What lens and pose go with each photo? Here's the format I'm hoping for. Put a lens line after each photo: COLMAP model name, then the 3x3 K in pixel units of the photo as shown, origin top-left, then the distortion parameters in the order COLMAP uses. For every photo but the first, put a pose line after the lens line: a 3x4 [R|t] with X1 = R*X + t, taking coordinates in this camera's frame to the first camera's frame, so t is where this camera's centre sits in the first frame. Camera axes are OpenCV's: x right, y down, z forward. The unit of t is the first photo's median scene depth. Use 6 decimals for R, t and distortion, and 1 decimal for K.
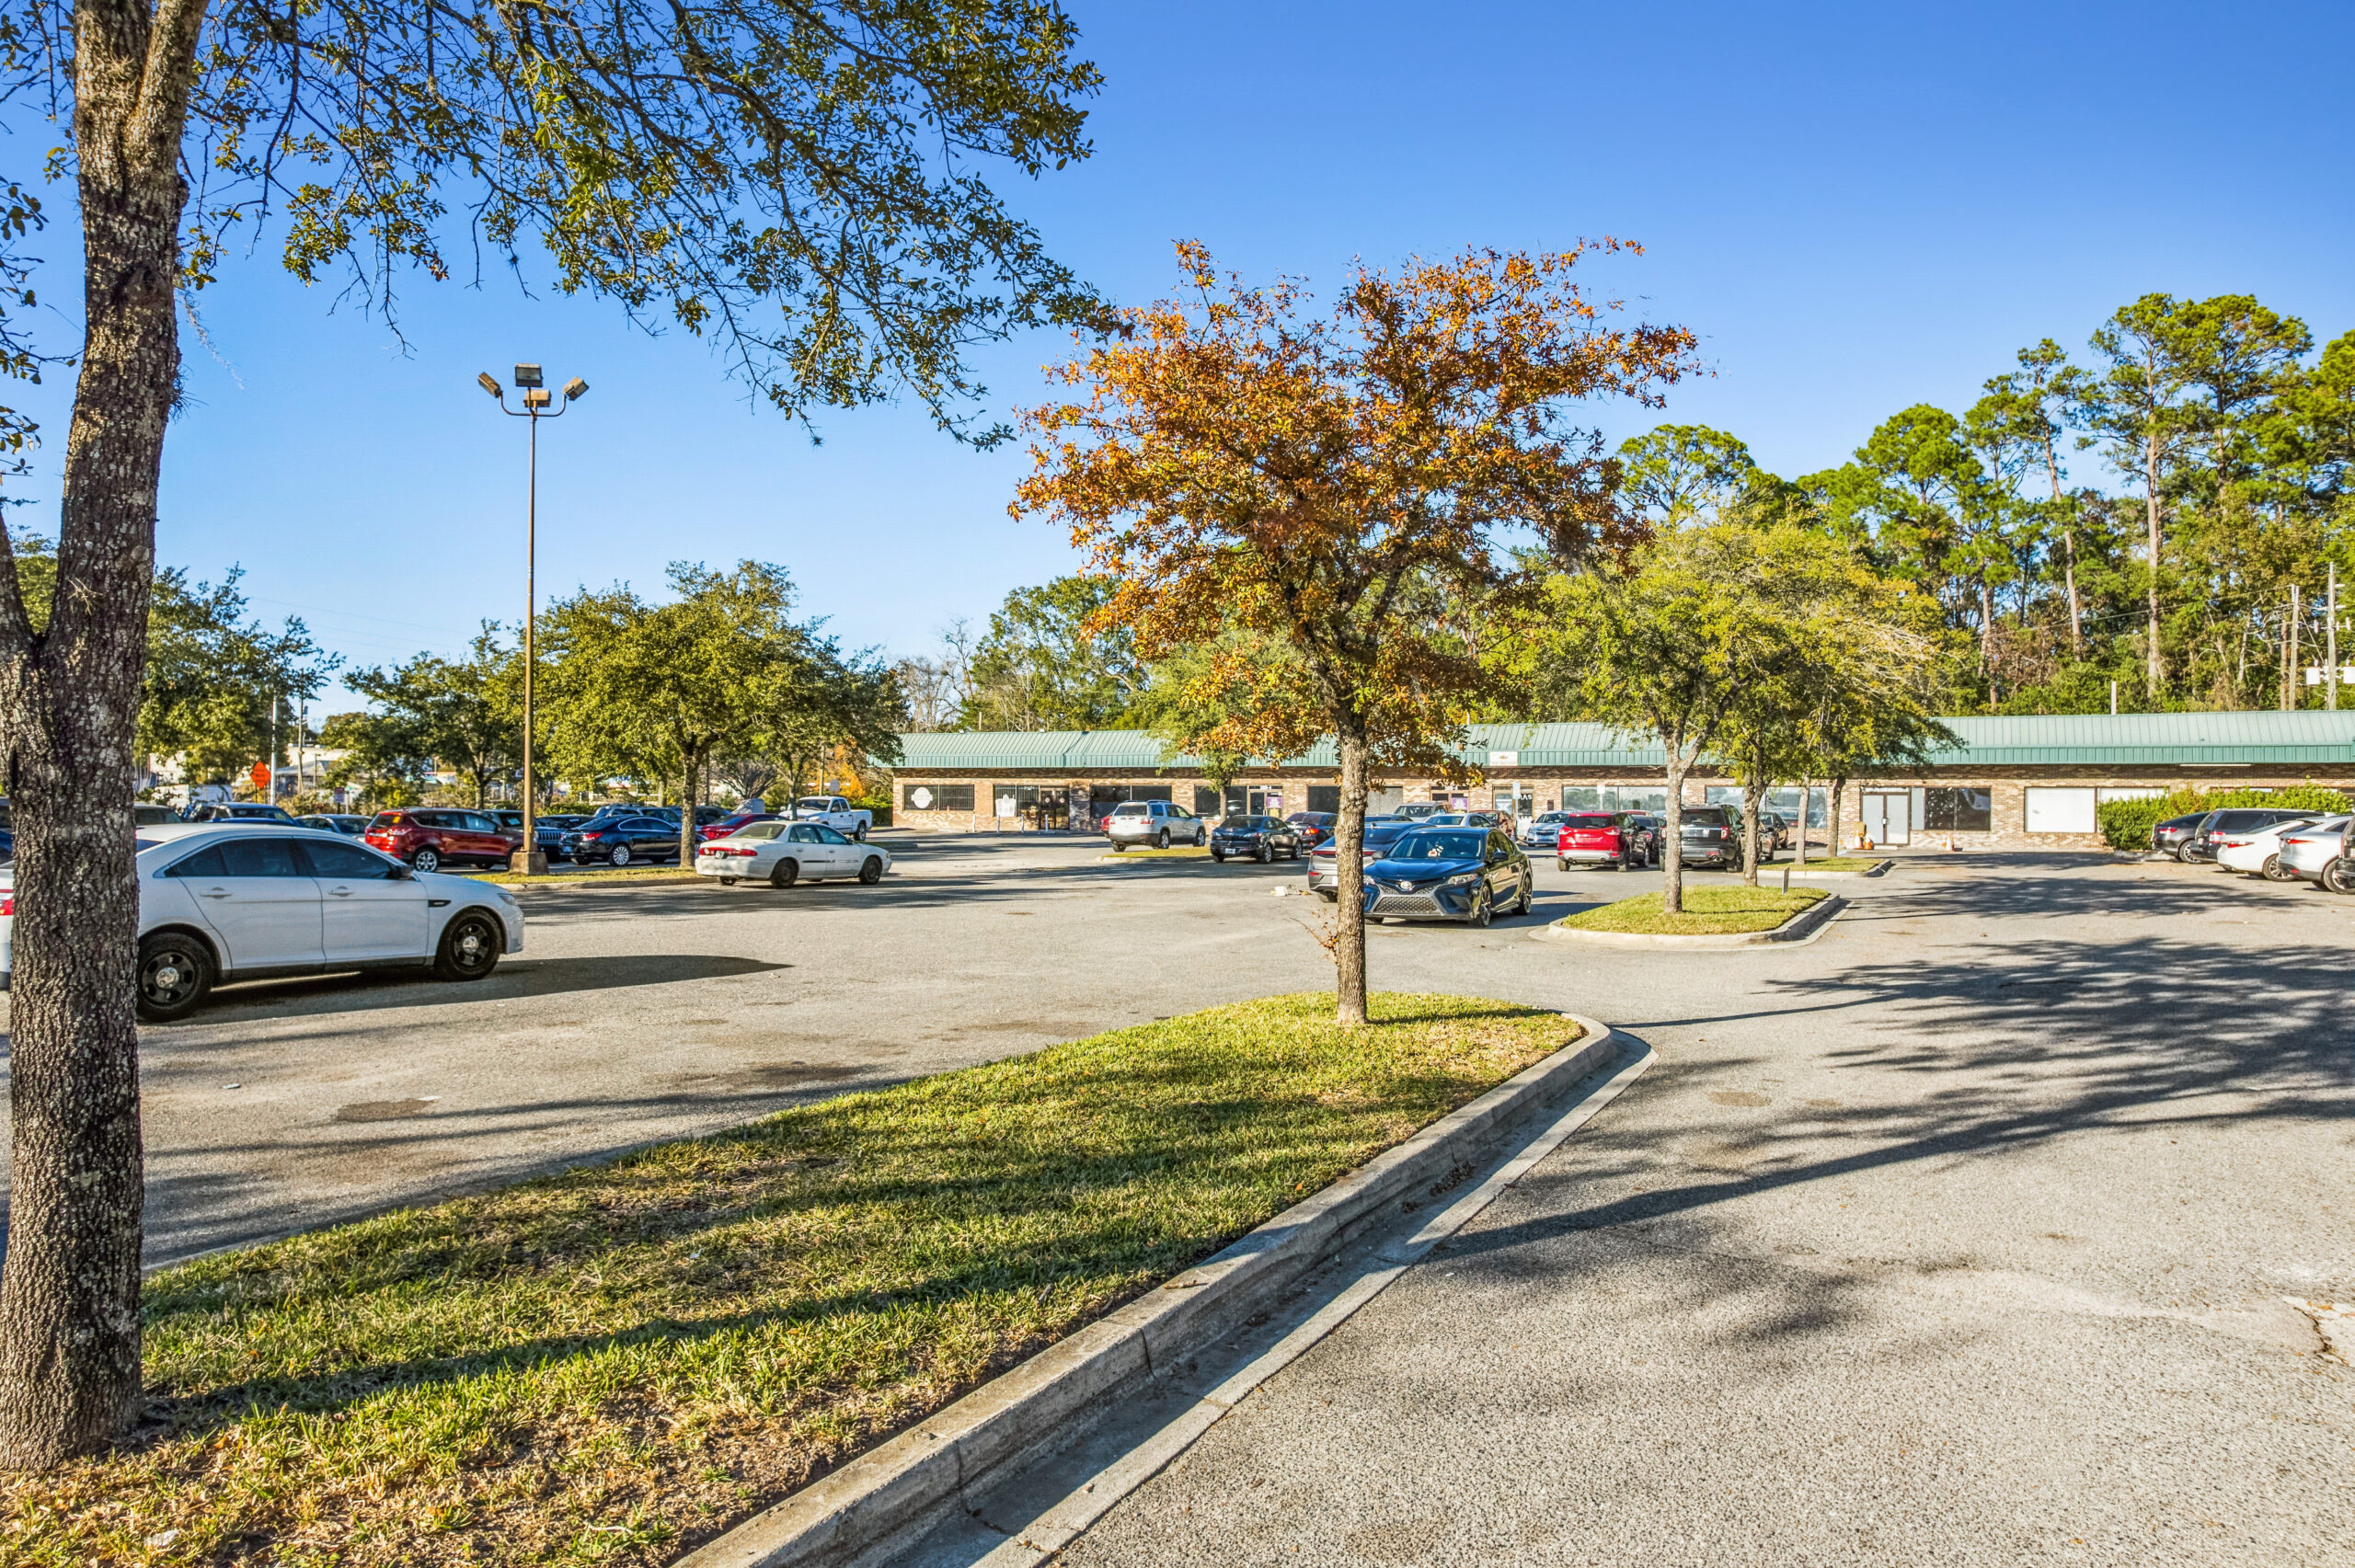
lens RADIAL K [[1540.7, 0, 1184.9], [0, 1540.7, 745.0], [0, 0, 1]] dist [-0.061765, 0.068930]
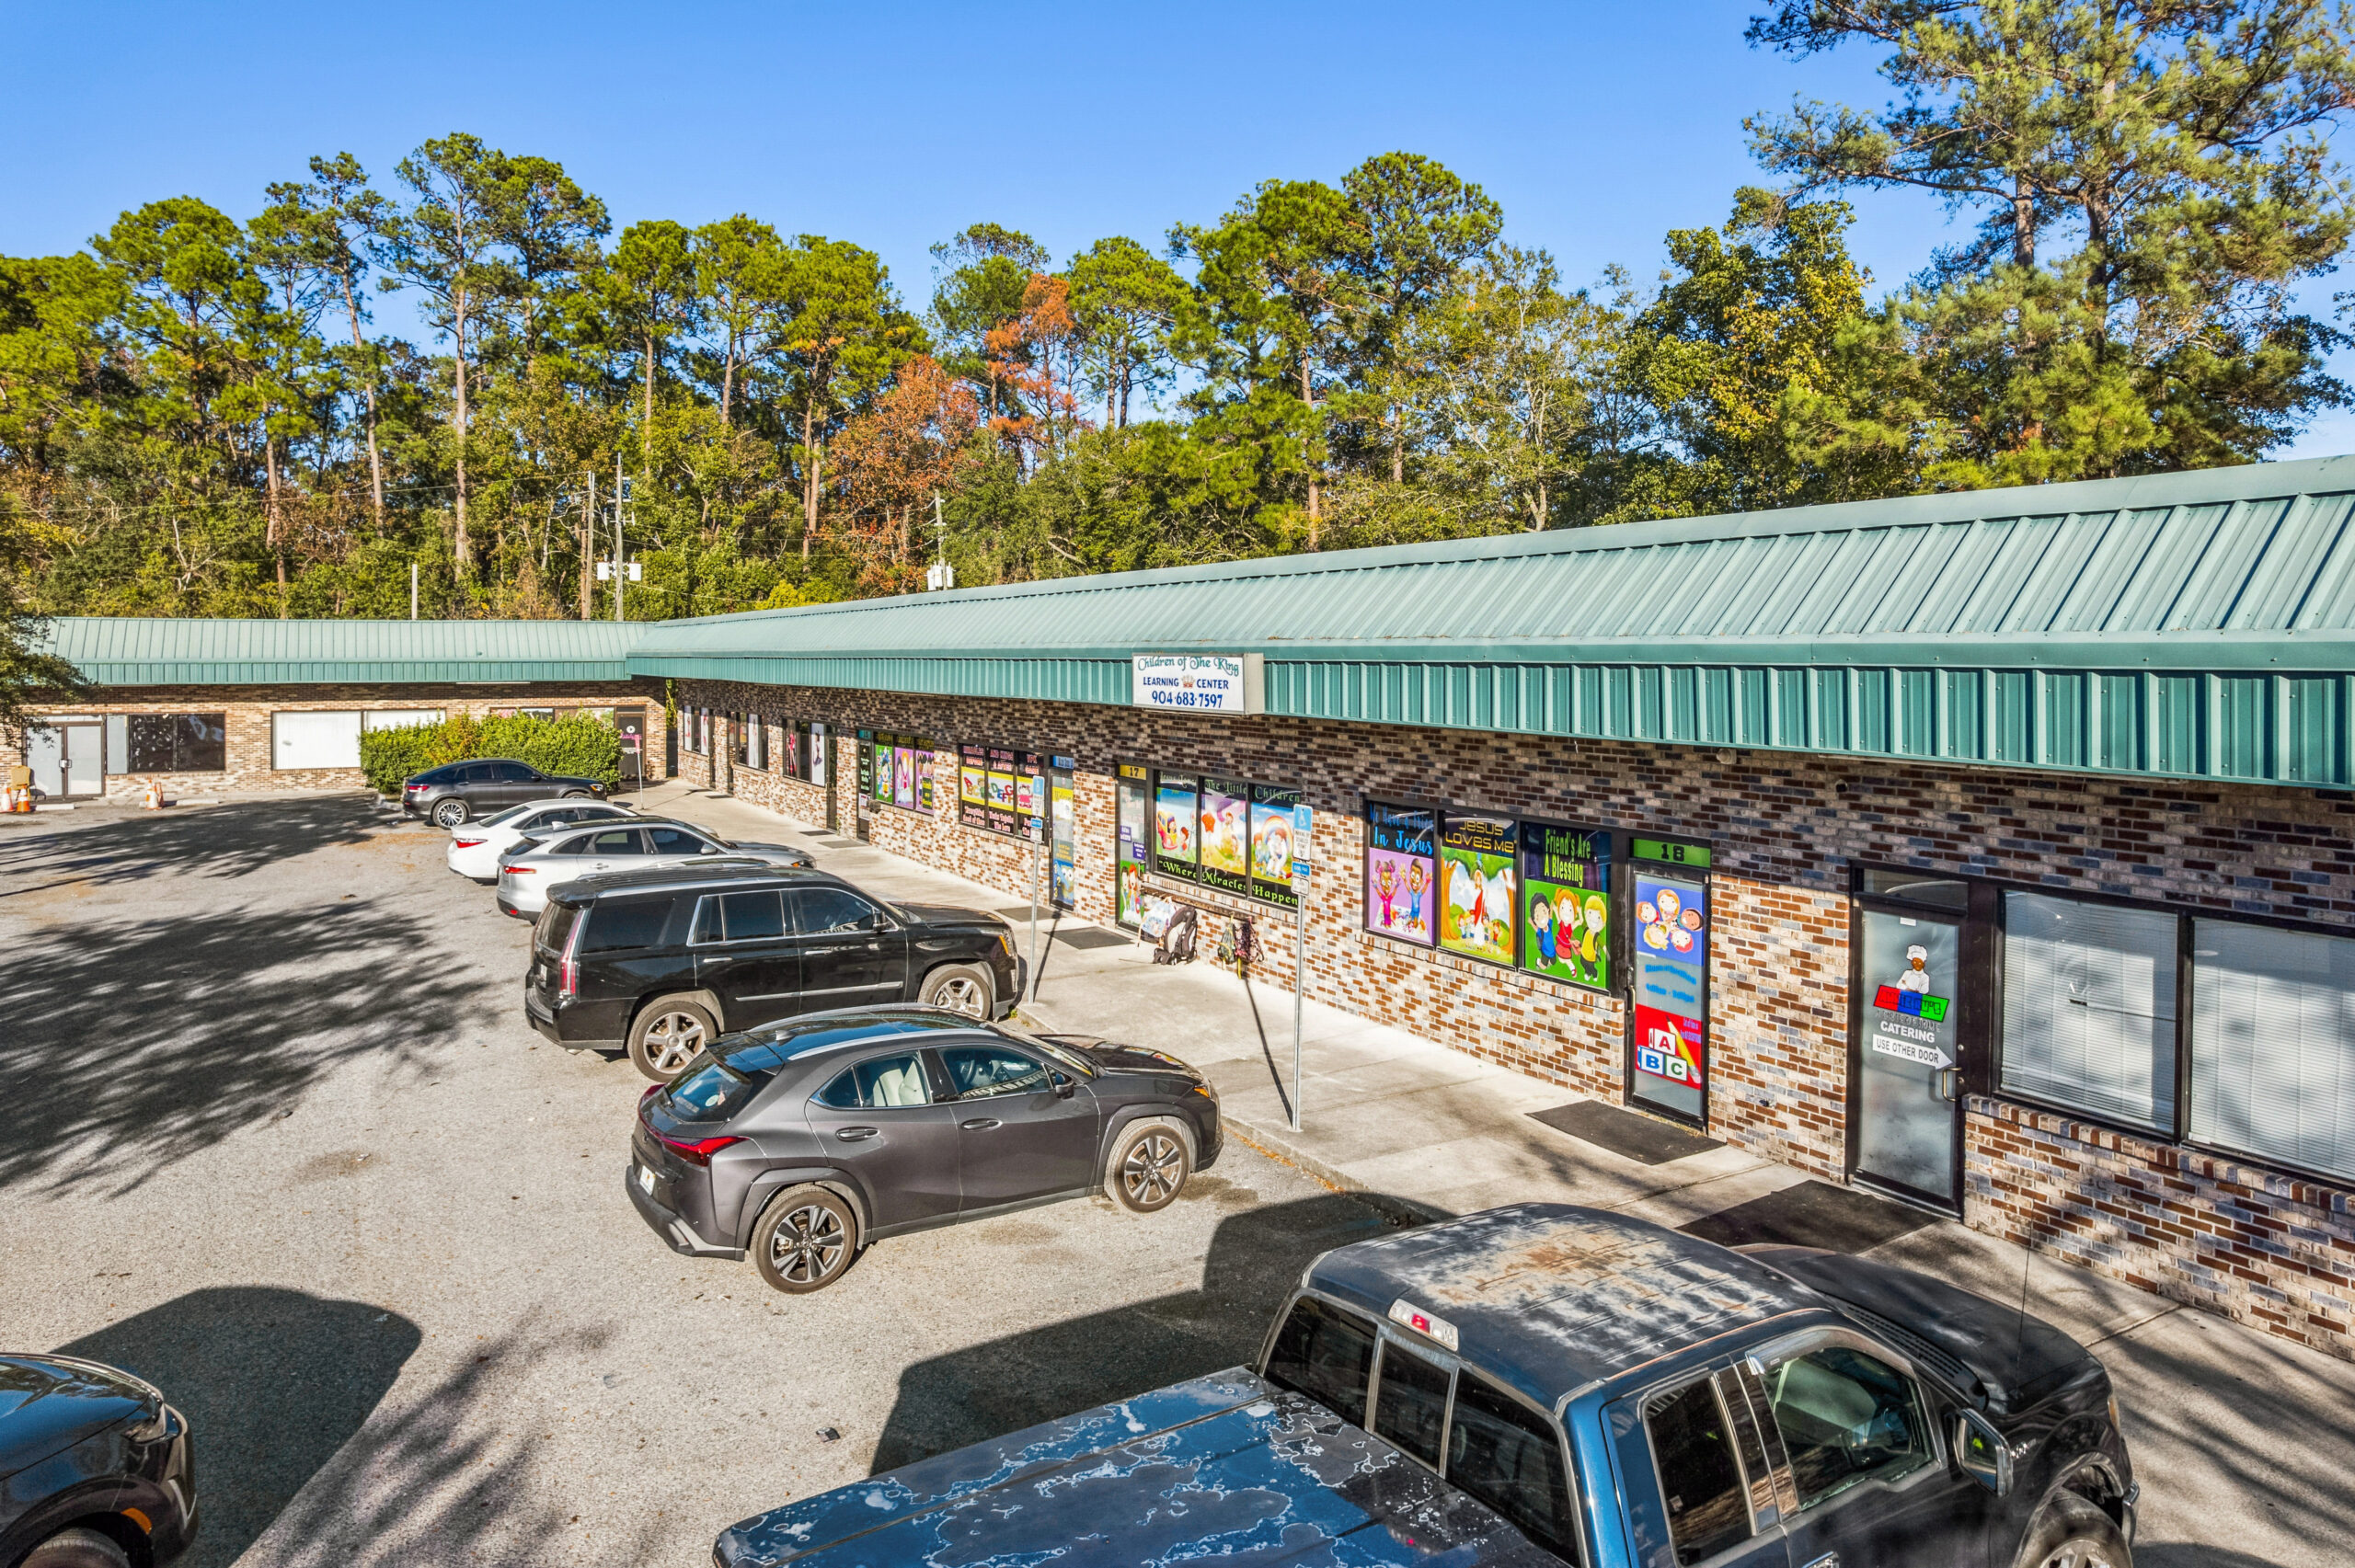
lens RADIAL K [[1540.7, 0, 1184.9], [0, 1540.7, 745.0], [0, 0, 1]] dist [-0.061765, 0.068930]
pose [[0.554947, -0.055297, 0.830046, 0.106860], [-0.026521, 0.996105, 0.084091, -0.020786], [-0.831463, -0.068679, 0.551319, 0.119547]]
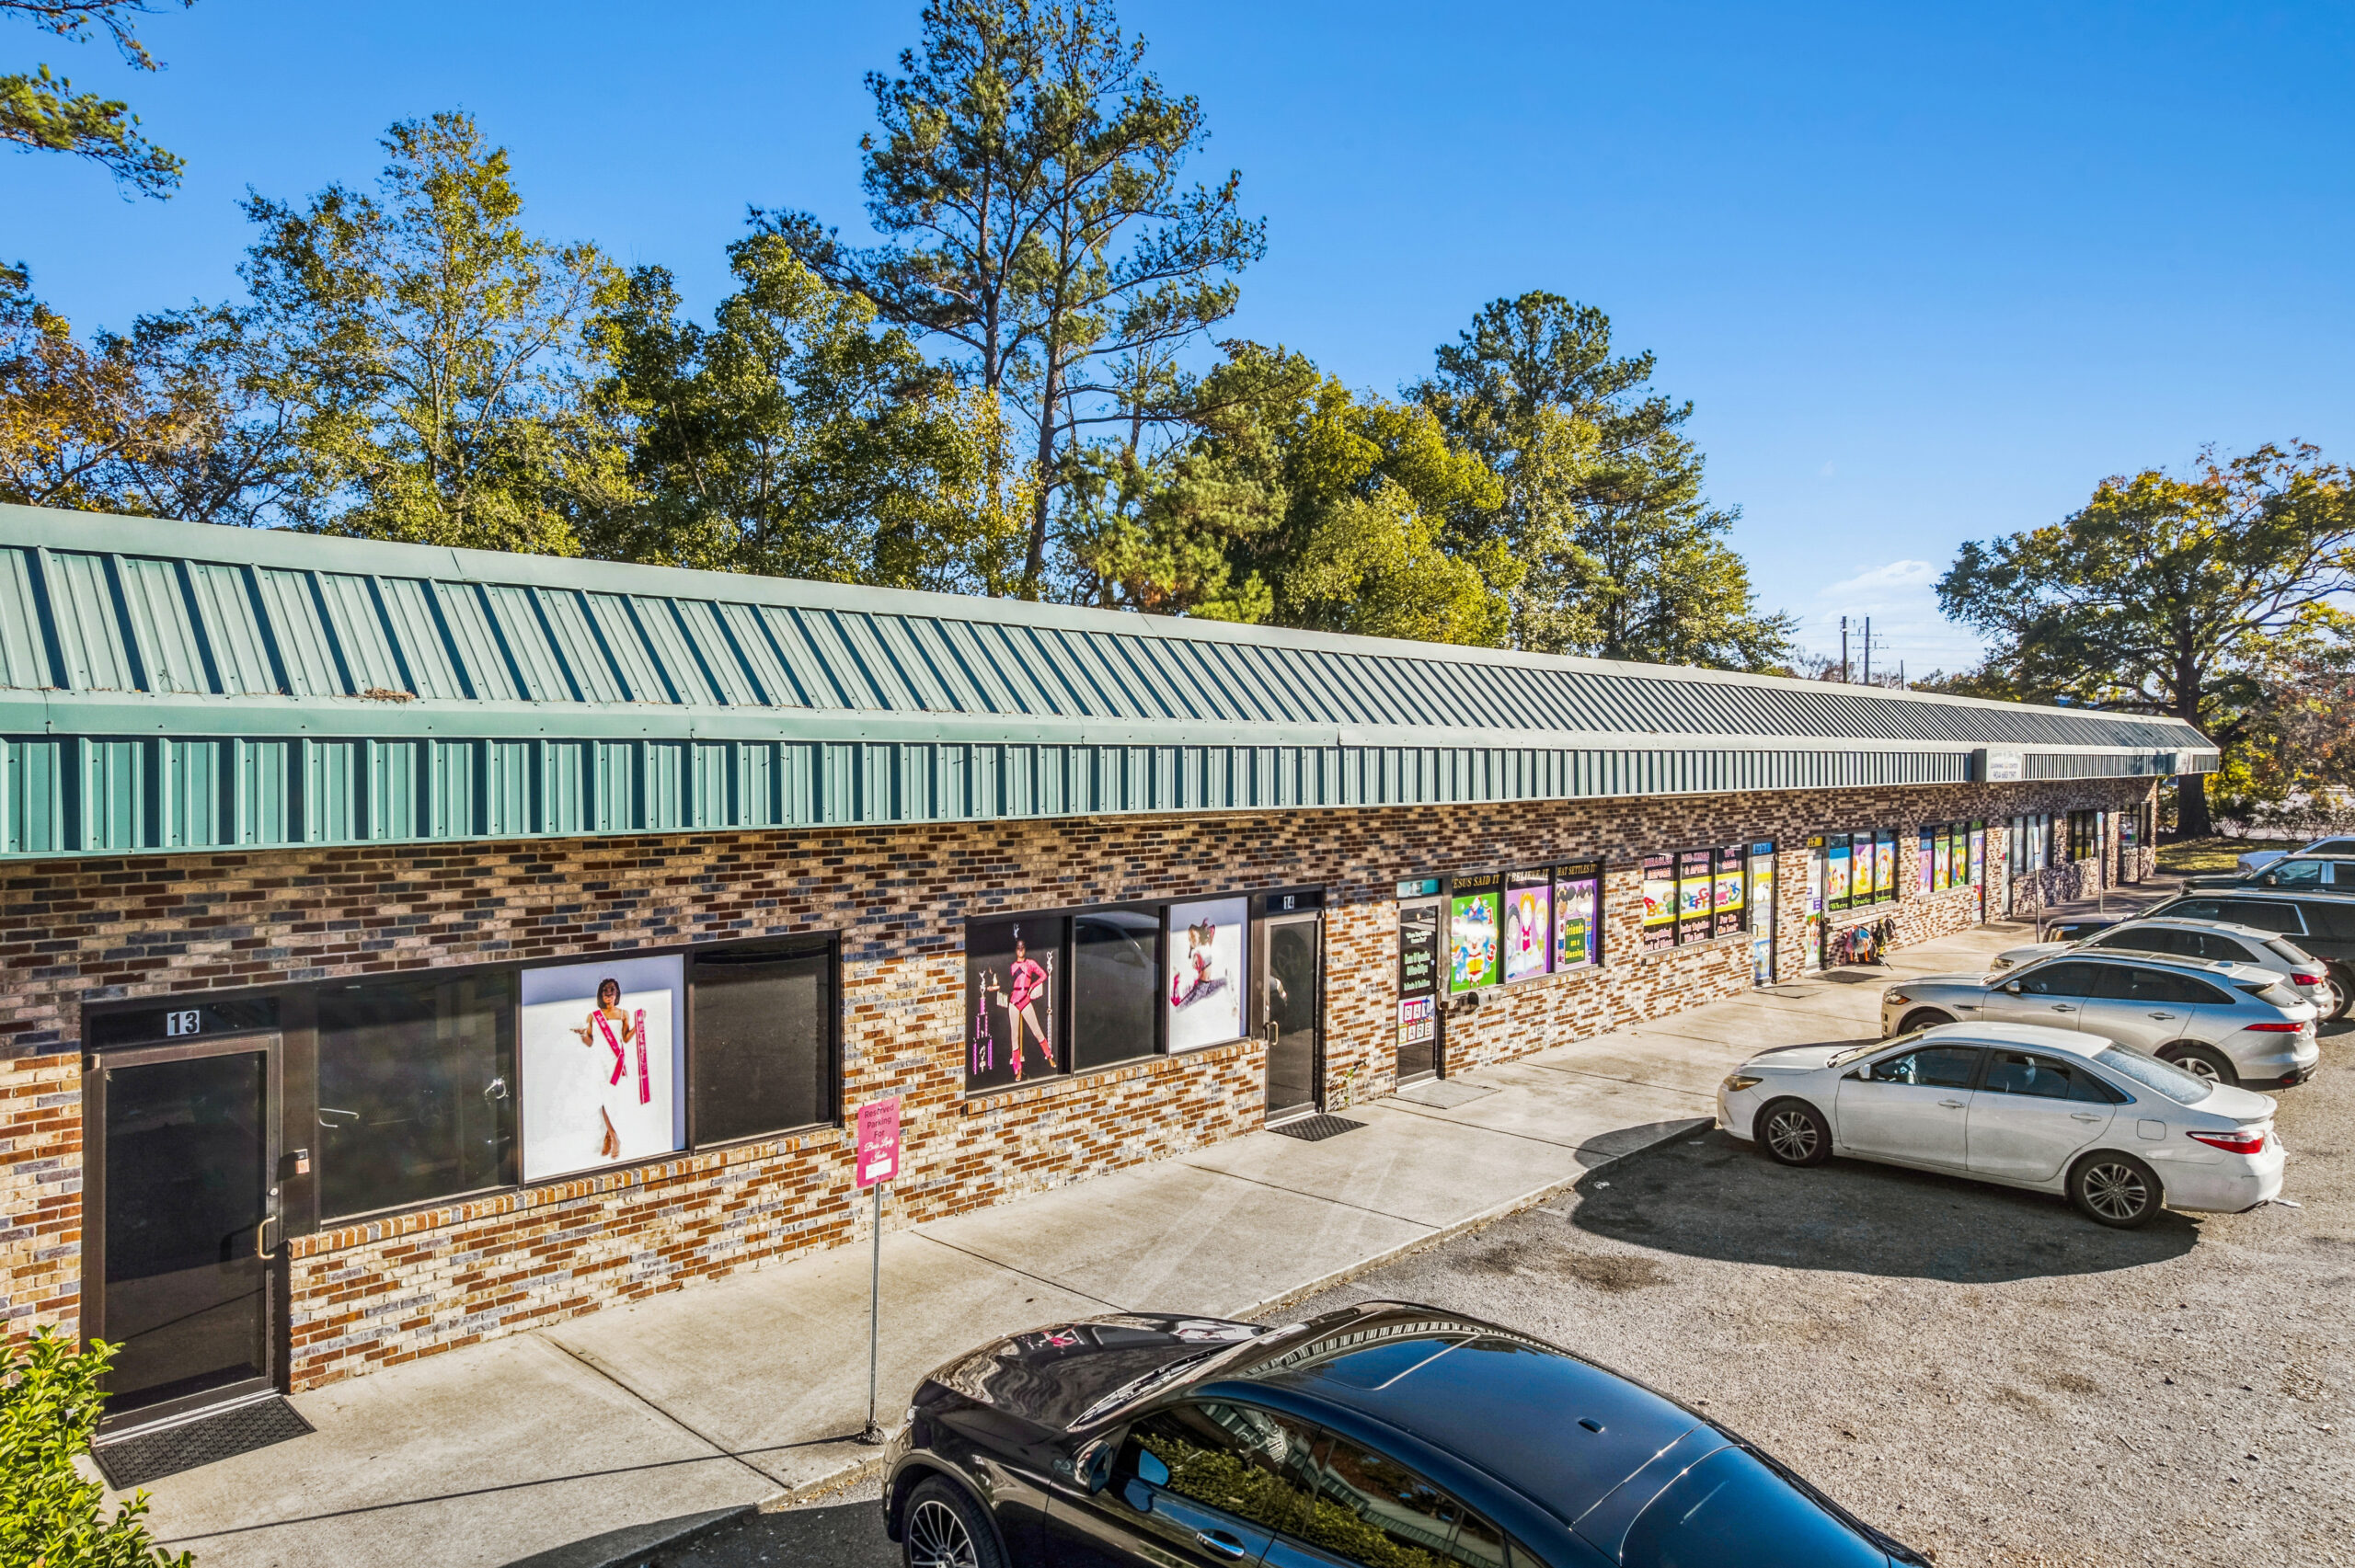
lens RADIAL K [[1538.6, 0, 1177.4], [0, 1538.6, 976.2], [0, 0, 1]] dist [-0.047552, 0.070314]
pose [[-0.963123, -0.065179, 0.261047, 0.332636], [-0.032832, 0.991434, 0.126413, -0.004478], [-0.267051, 0.113181, -0.957013, 0.562544]]
